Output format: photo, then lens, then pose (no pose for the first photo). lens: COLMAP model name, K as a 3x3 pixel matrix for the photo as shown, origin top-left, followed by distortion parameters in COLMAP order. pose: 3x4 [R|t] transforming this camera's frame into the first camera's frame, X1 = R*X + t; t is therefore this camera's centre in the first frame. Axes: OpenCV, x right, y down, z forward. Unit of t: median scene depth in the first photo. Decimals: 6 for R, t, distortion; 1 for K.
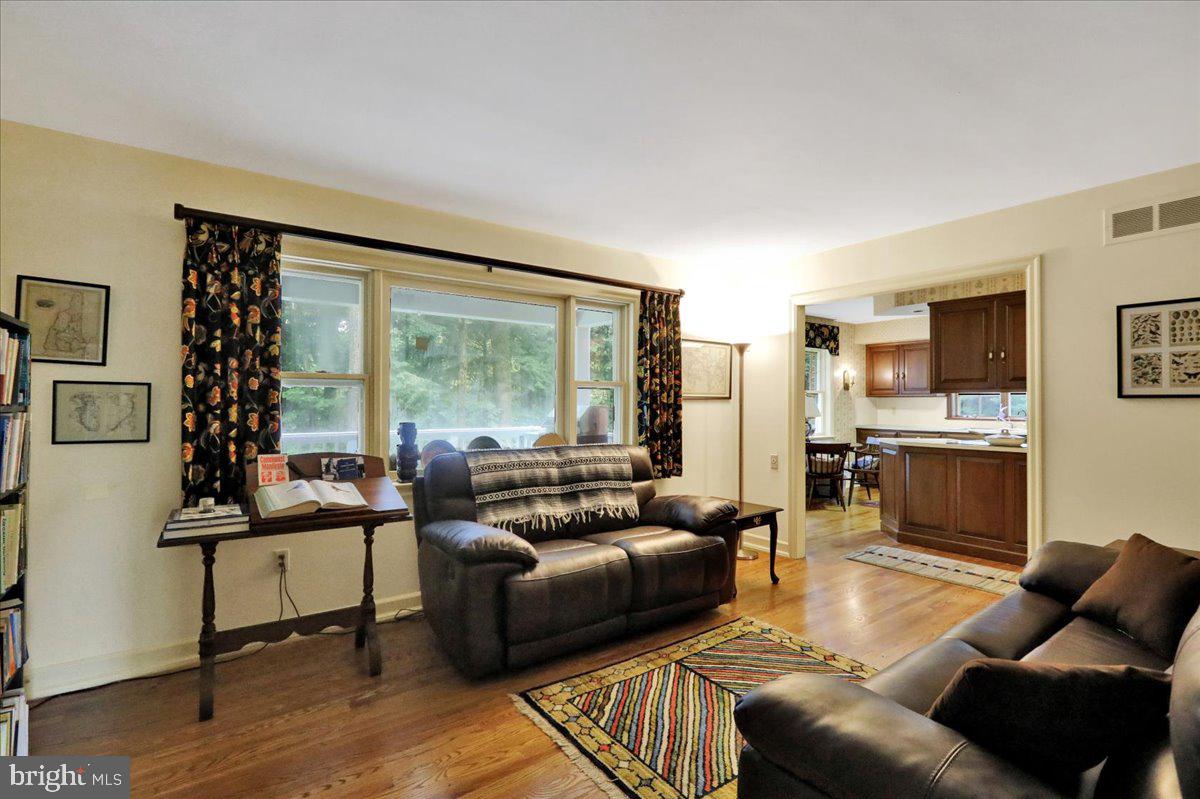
lens RADIAL K [[551.4, 0, 596.3], [0, 551.4, 397.6], [0, 0, 1]] dist [-0.003046, -0.000102]
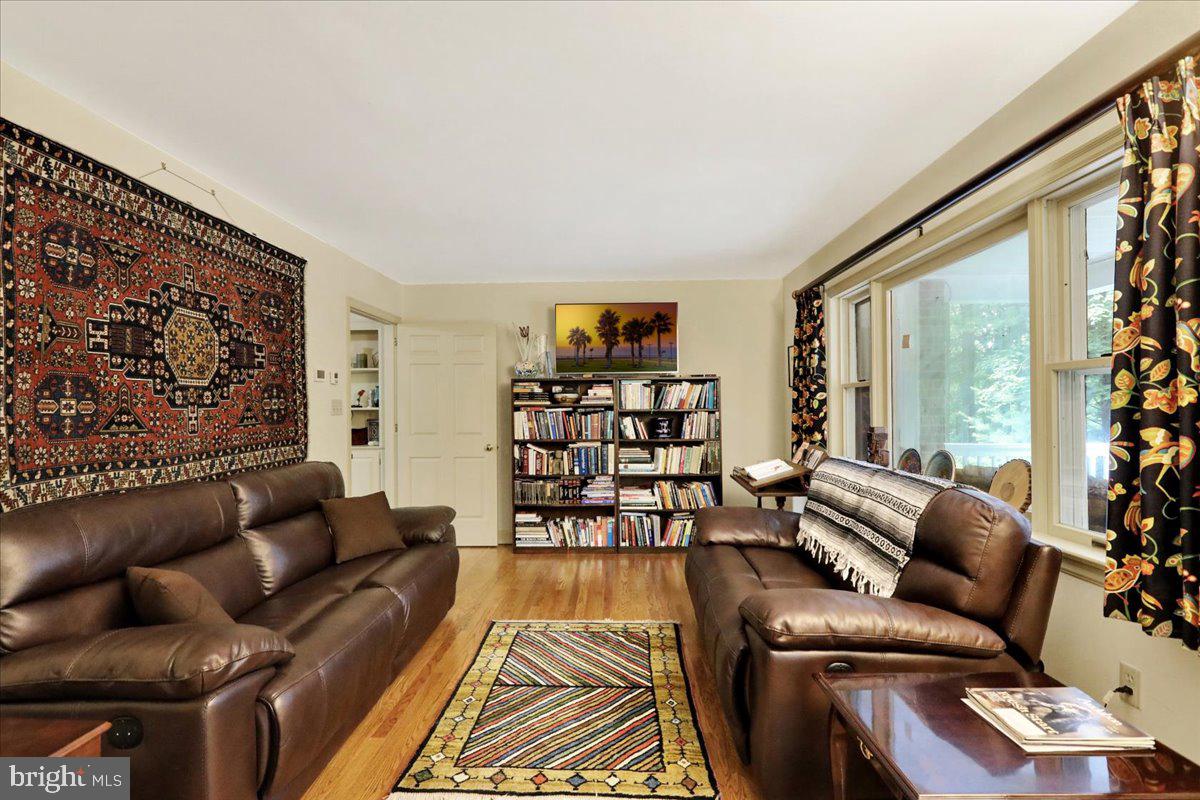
lens RADIAL K [[551.4, 0, 599.6], [0, 551.4, 408.9], [0, 0, 1]] dist [-0.003046, -0.000102]
pose [[-0.614181, 0.008647, -0.789117, 0.981607], [0.022245, 0.999732, -0.006358, 0.012447], [0.788851, -0.021459, -0.614209, 1.595362]]
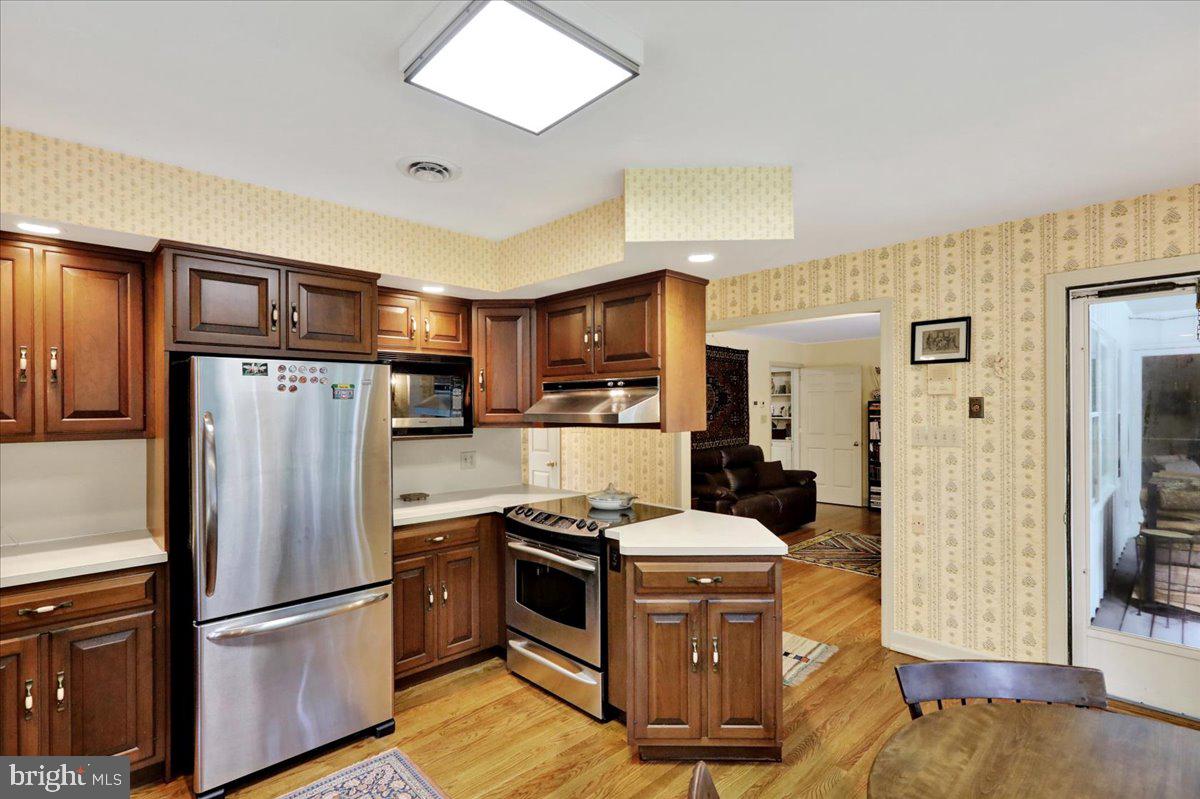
lens RADIAL K [[551.4, 0, 603.4], [0, 551.4, 406.4], [0, 0, 1]] dist [-0.003046, -0.000102]
pose [[-0.991509, 0.005812, -0.129907, 1.506774], [0.008507, 0.999760, -0.020200, -0.033502], [0.129758, -0.021133, -0.991320, 3.021252]]
